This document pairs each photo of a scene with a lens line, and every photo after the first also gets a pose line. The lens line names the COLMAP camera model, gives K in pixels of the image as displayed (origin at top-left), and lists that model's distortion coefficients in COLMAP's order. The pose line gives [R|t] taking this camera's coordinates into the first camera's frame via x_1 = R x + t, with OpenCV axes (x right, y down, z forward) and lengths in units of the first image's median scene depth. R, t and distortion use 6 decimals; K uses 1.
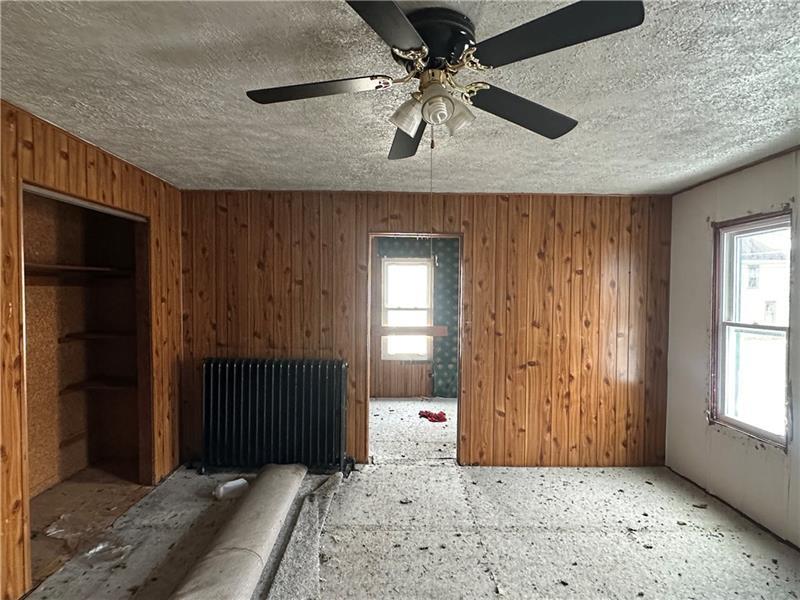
lens RADIAL K [[454.9, 0, 401.5], [0, 454.9, 306.6], [0, 0, 1]] dist [-0.000905, 0.000062]
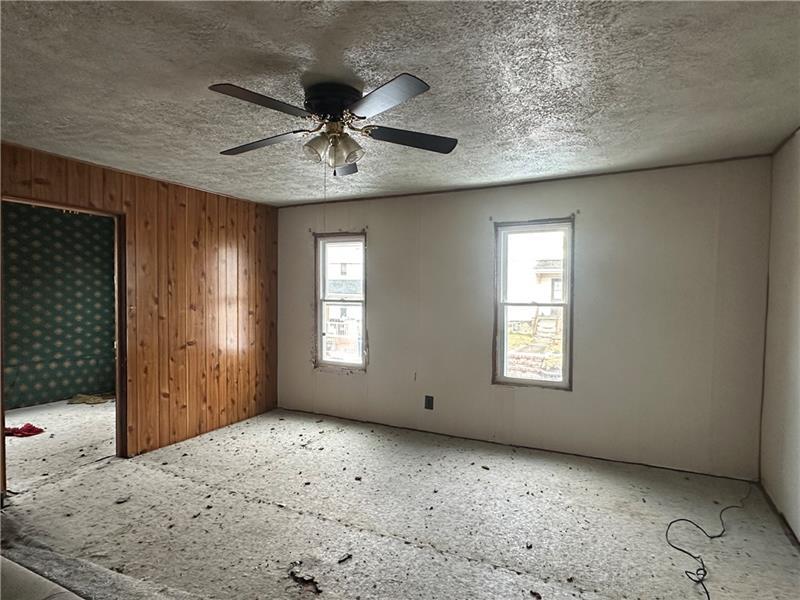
lens RADIAL K [[454.9, 0, 401.2], [0, 454.9, 303.5], [0, 0, 1]] dist [-0.000905, 0.000062]
pose [[0.454674, -0.033636, 0.890022, -0.451032], [0.016615, 0.999433, 0.029283, 0.006898], [-0.890503, 0.001474, 0.454975, 0.057524]]
